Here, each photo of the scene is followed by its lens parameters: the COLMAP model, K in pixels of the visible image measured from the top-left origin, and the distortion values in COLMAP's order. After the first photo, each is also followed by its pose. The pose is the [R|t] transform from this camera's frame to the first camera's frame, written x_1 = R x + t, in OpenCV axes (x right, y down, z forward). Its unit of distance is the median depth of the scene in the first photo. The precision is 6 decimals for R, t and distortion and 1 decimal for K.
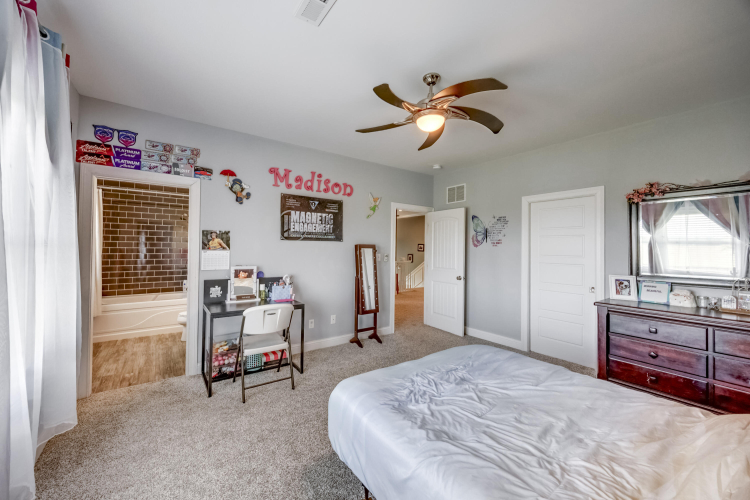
lens RADIAL K [[292.3, 0, 376.9], [0, 292.3, 245.7], [0, 0, 1]] dist [-0.001017, -0.000015]
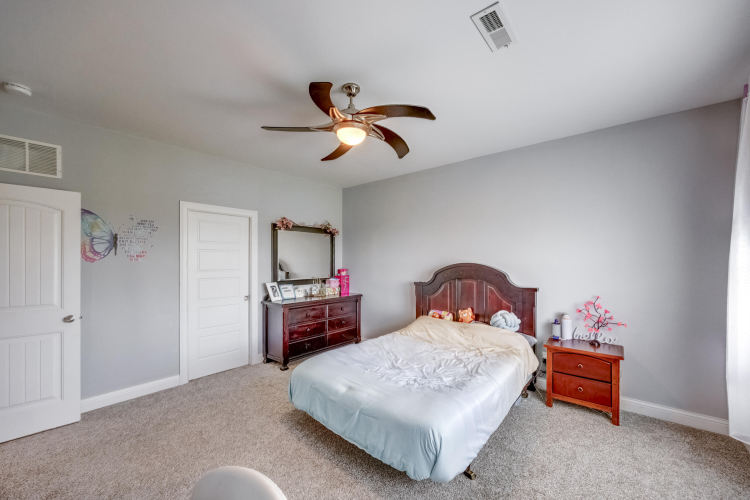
lens RADIAL K [[292.3, 0, 381.3], [0, 292.3, 262.8], [0, 0, 1]] dist [-0.001017, -0.000015]
pose [[-0.229007, -0.012567, 0.973344, -0.407788], [-0.006563, 0.999914, 0.011365, -0.004966], [-0.973403, -0.003786, -0.229070, 0.594655]]
